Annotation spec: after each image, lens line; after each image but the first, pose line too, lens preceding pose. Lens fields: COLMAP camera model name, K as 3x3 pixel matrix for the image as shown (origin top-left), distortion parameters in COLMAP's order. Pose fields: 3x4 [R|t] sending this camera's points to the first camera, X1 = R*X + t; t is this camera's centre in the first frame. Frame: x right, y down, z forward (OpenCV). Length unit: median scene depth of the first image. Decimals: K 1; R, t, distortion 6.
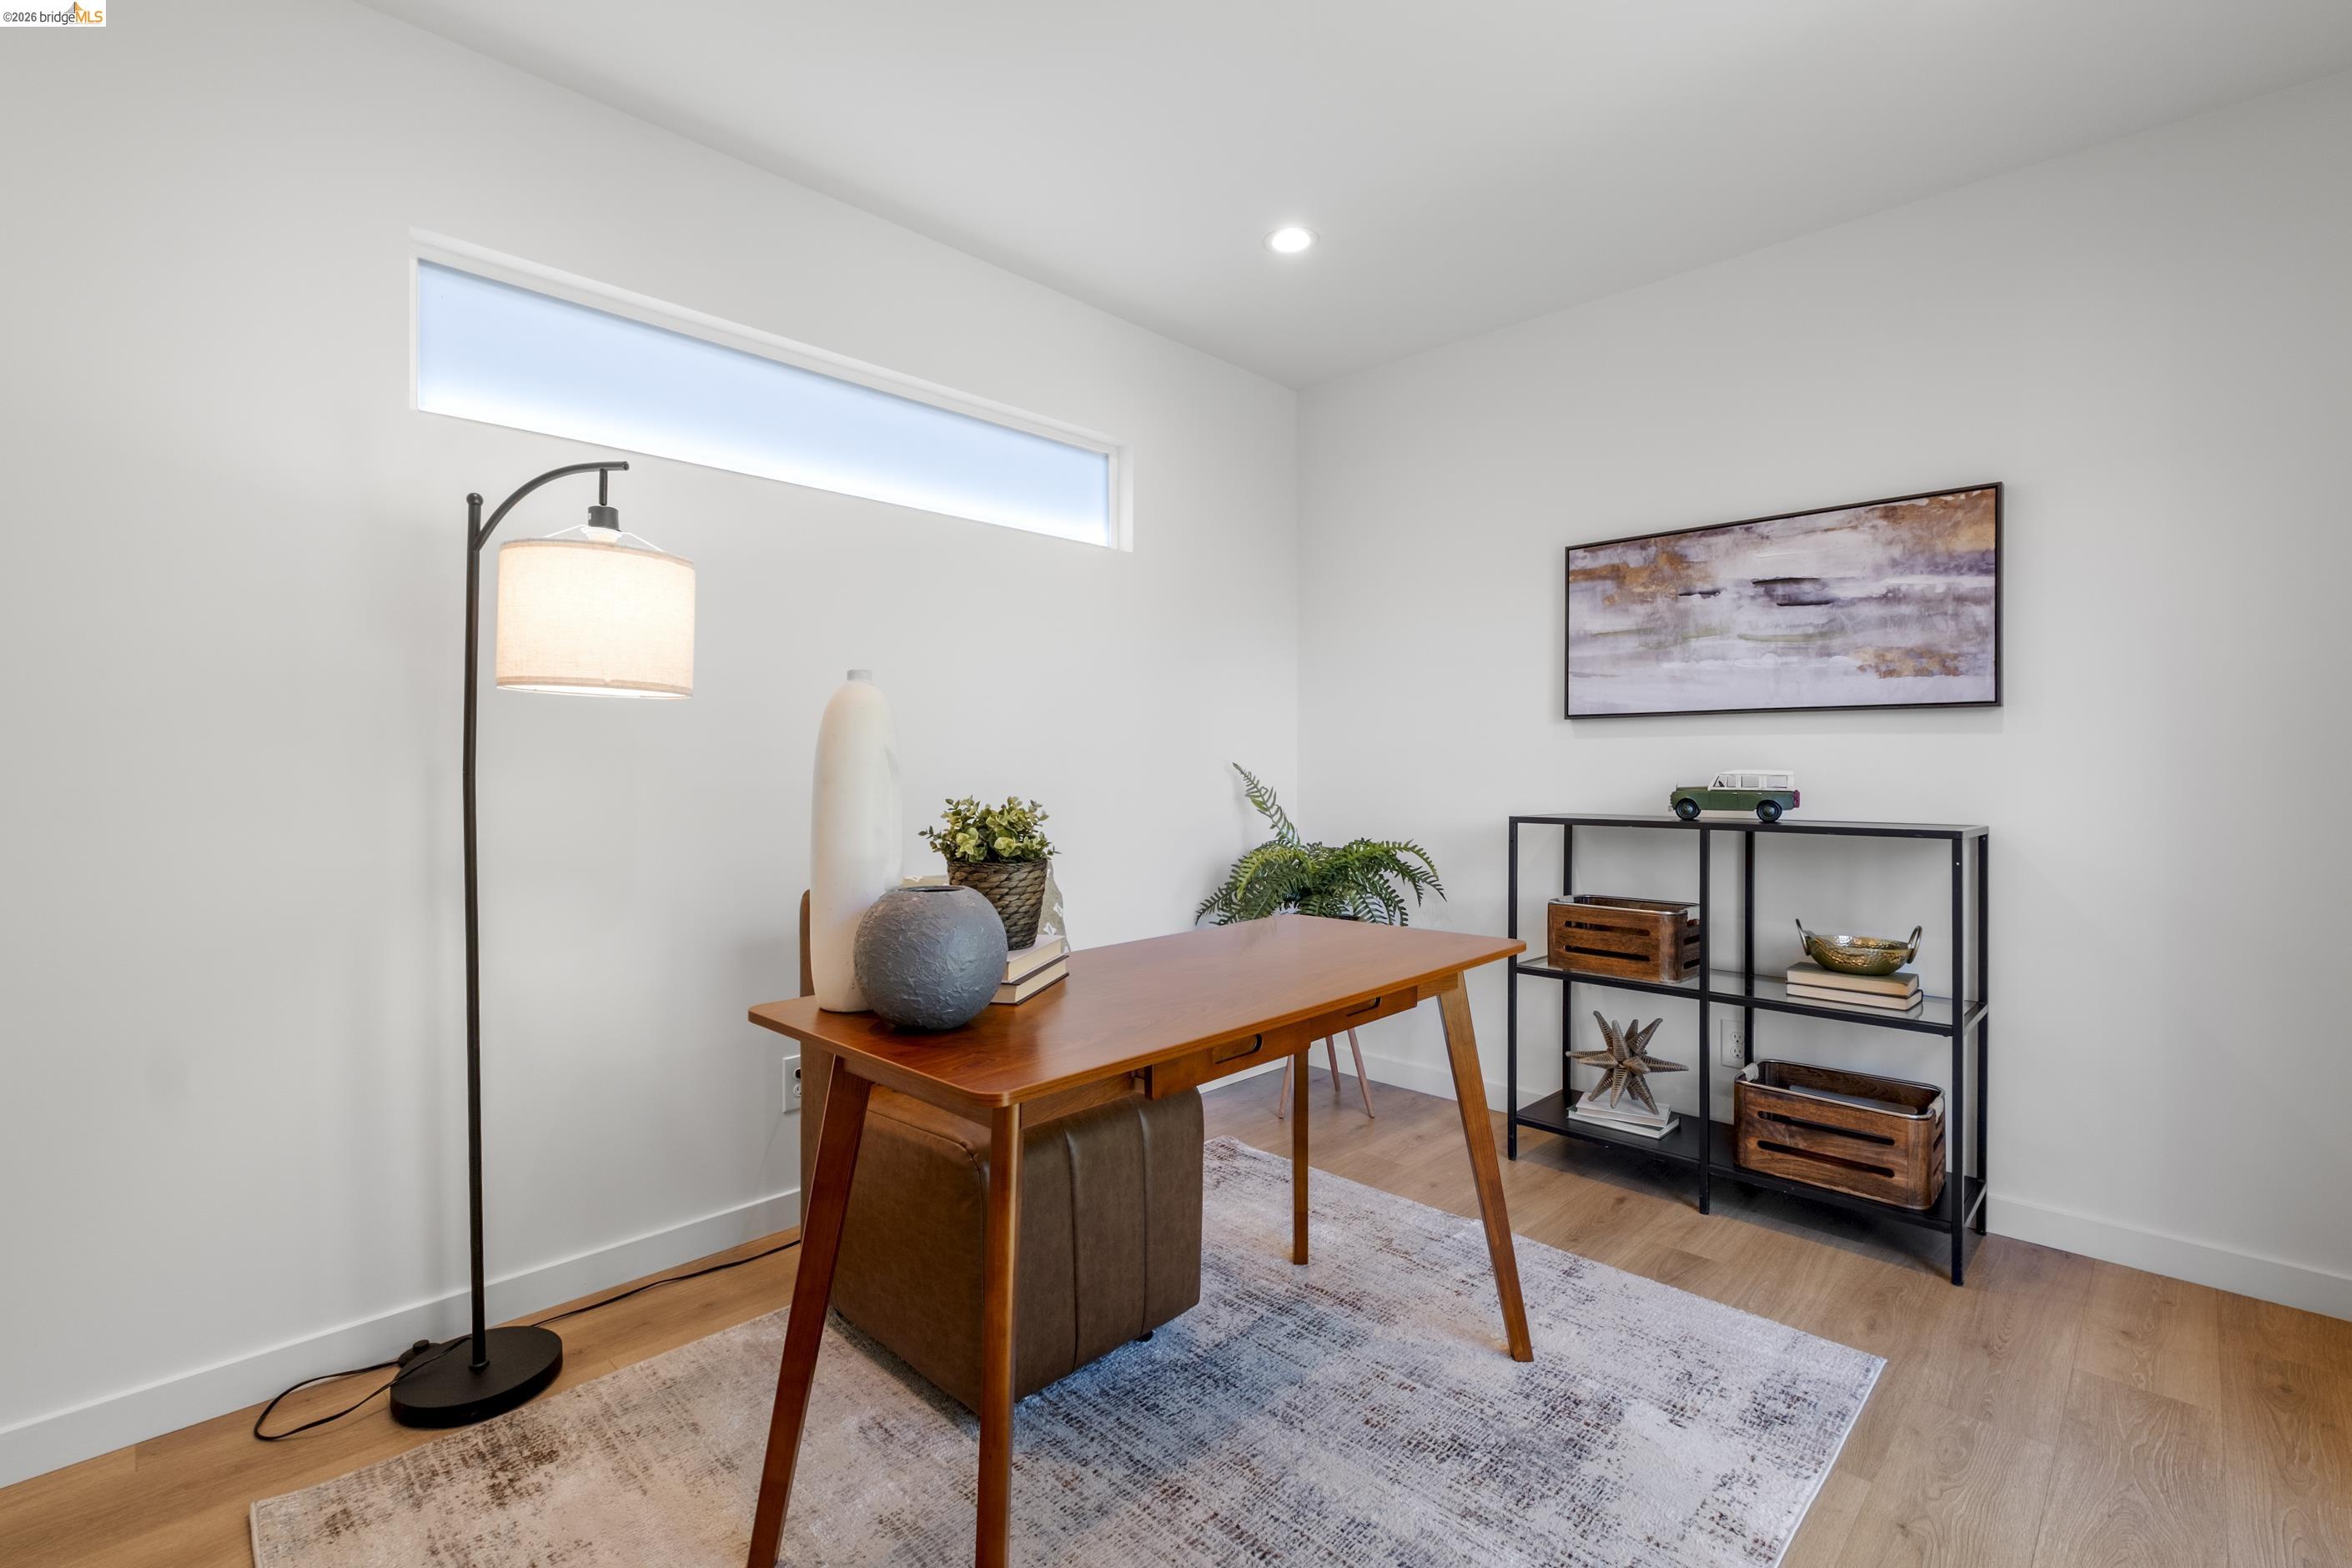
lens RADIAL K [[1050.0, 0, 1178.8], [0, 1050.0, 781.2], [0, 0, 1]] dist [0.007932, -0.004949]
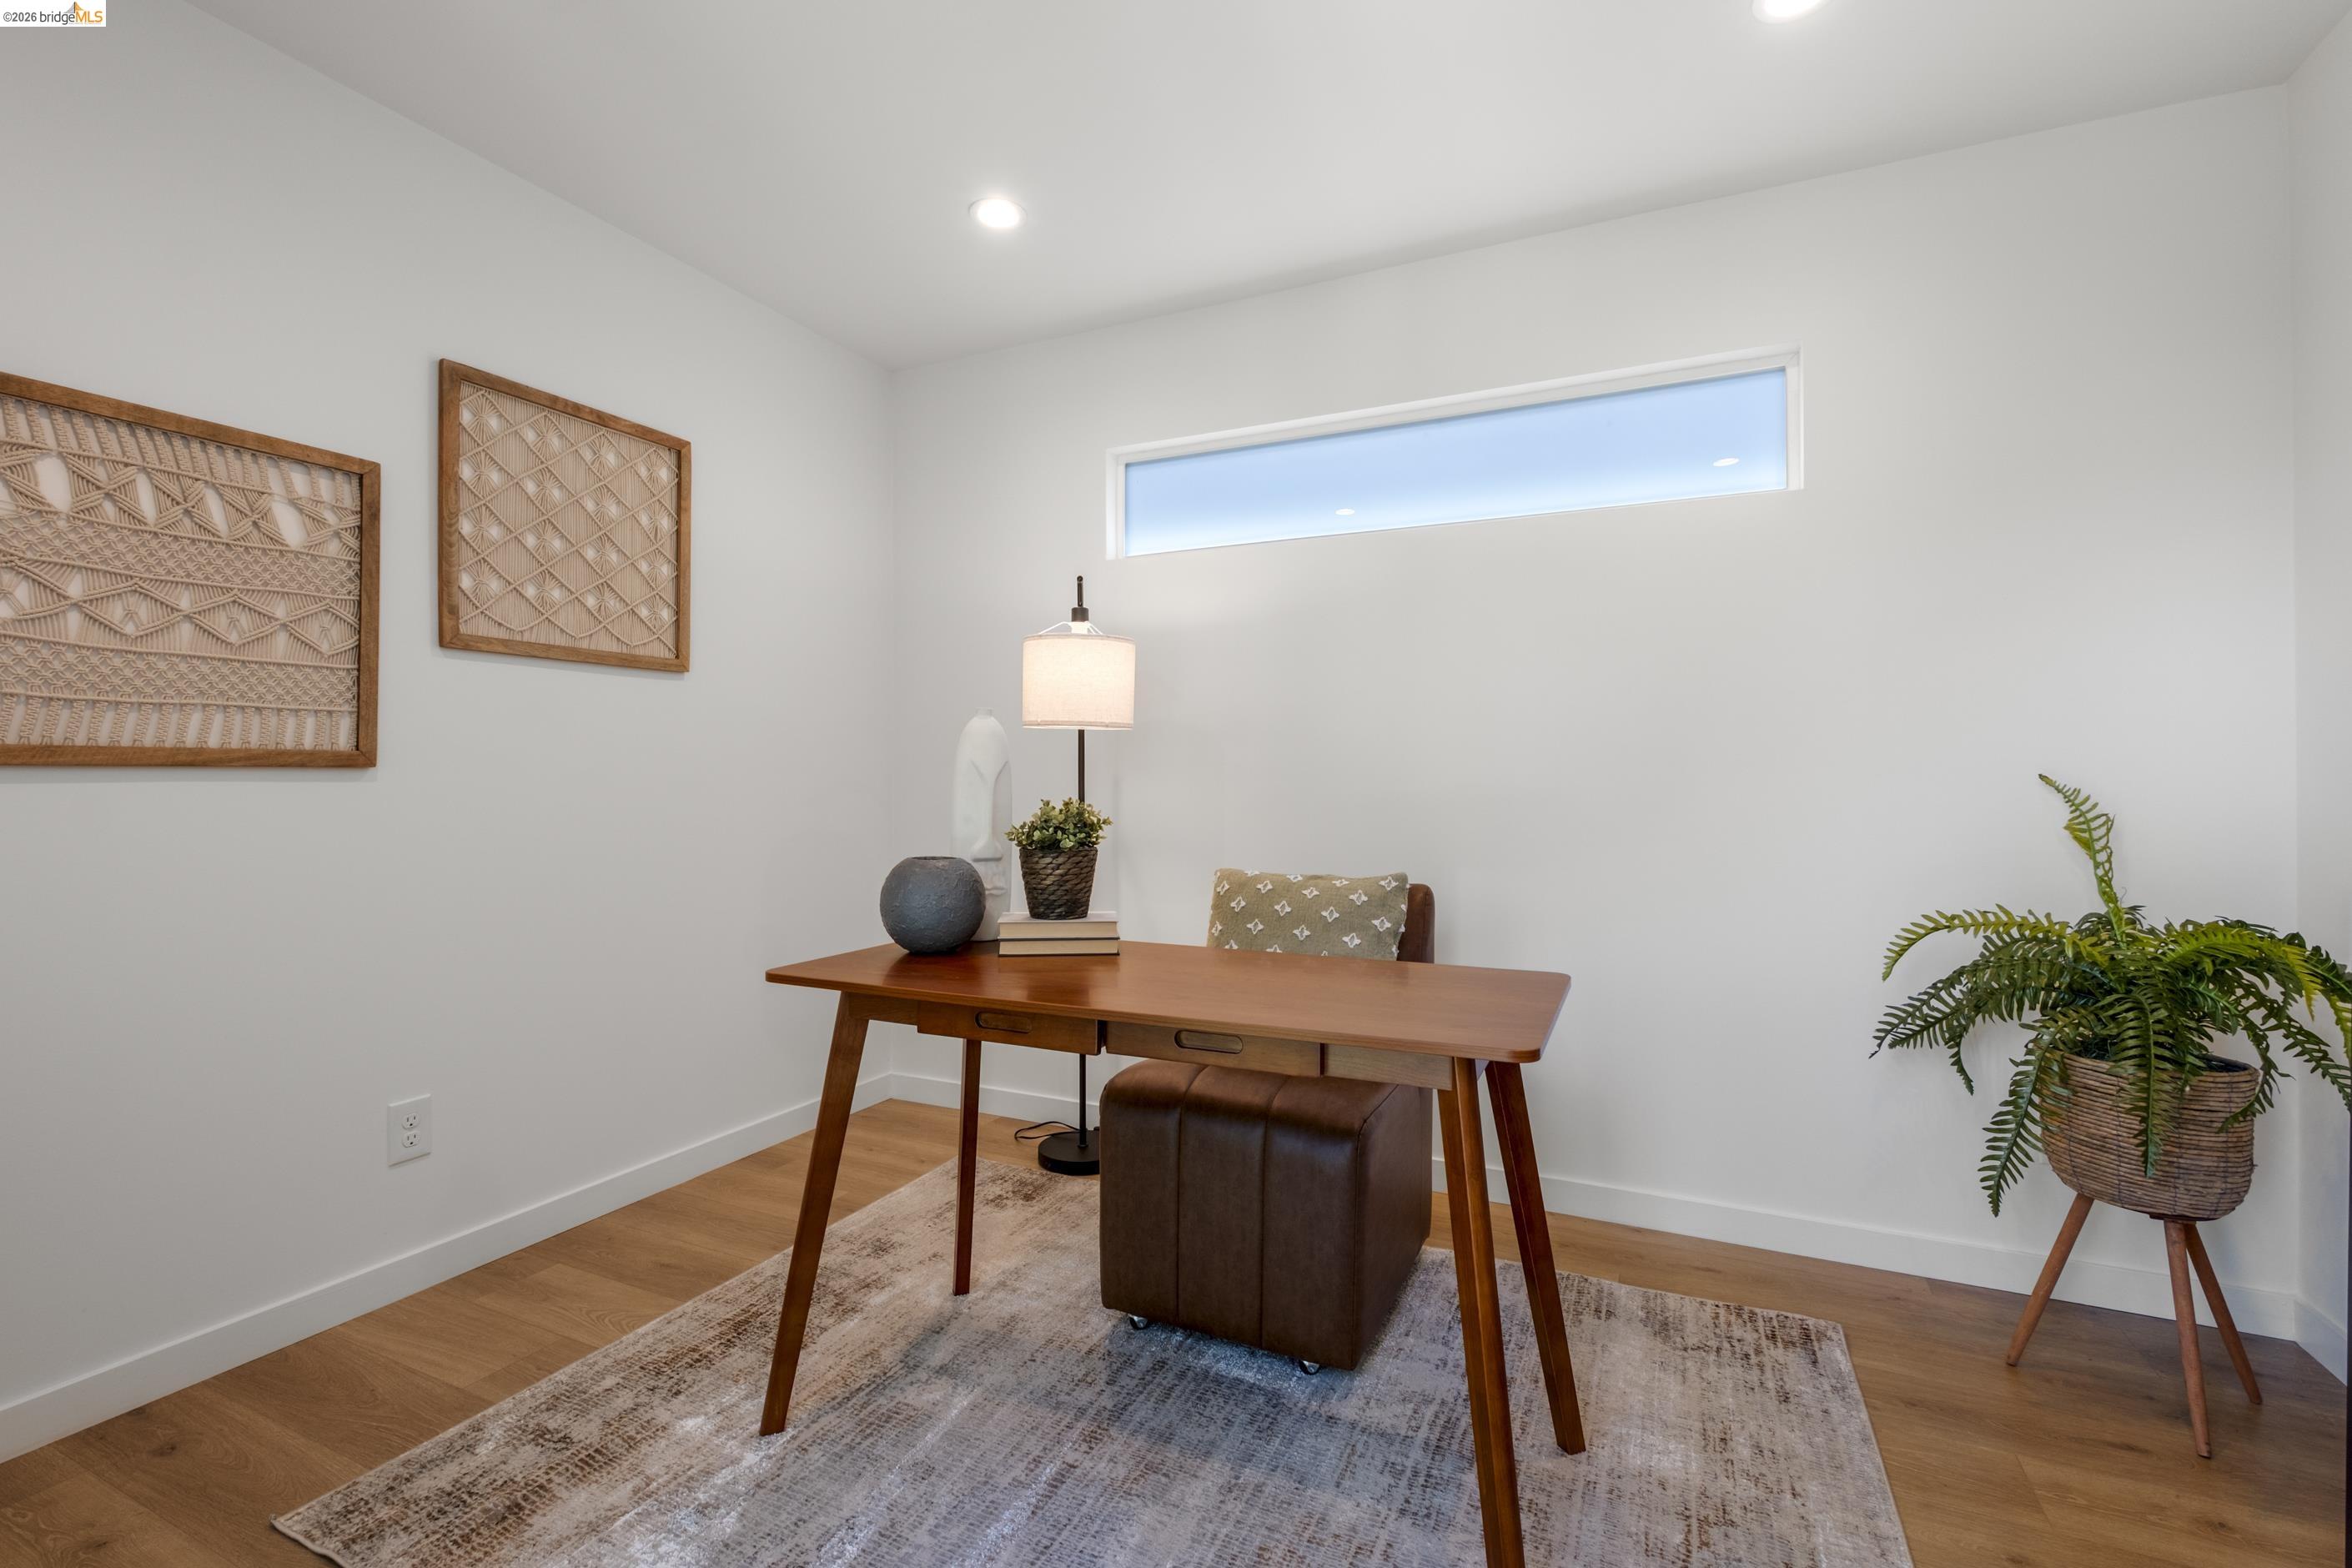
lens RADIAL K [[1050.0, 0, 1180.2], [0, 1050.0, 770.6], [0, 0, 1]] dist [0.007932, -0.004949]
pose [[0.316111, -0.004433, -0.948712, 0.961407], [-0.016272, 0.999817, -0.010094, -0.007547], [0.948583, 0.018629, 0.315980, 0.655484]]
